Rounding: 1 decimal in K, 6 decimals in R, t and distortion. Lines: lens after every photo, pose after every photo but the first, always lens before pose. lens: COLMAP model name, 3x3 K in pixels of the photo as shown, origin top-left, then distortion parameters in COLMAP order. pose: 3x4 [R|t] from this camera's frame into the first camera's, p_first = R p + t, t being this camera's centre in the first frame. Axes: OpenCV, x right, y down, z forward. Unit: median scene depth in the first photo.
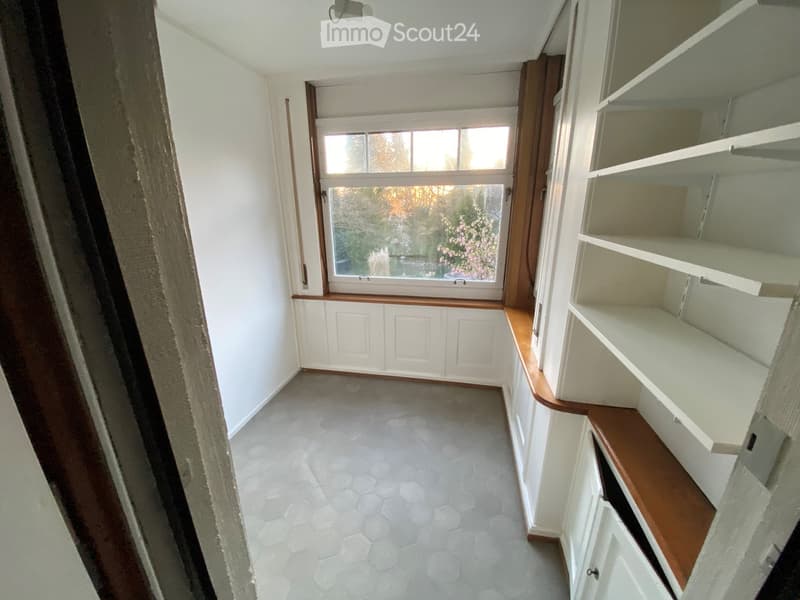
lens RADIAL K [[324.4, 0, 398.9], [0, 324.4, 303.2], [0, 0, 1]] dist [0.000999, 0.000027]
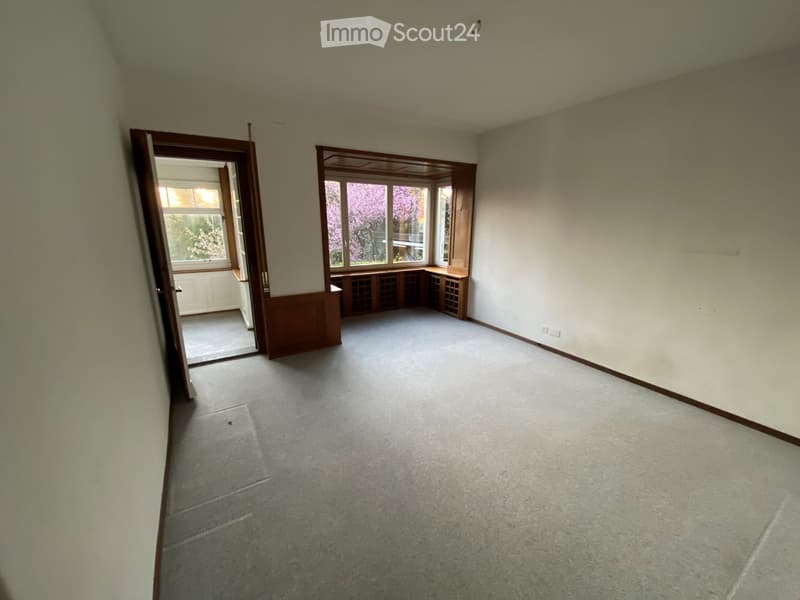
lens RADIAL K [[324.4, 0, 400.8], [0, 324.4, 301.8], [0, 0, 1]] dist [0.000999, 0.000027]
pose [[0.737918, -0.161380, 0.655312, -0.191426], [0.191964, 0.981072, 0.025441, 0.240888], [-0.647014, 0.107022, 0.754930, -0.839111]]
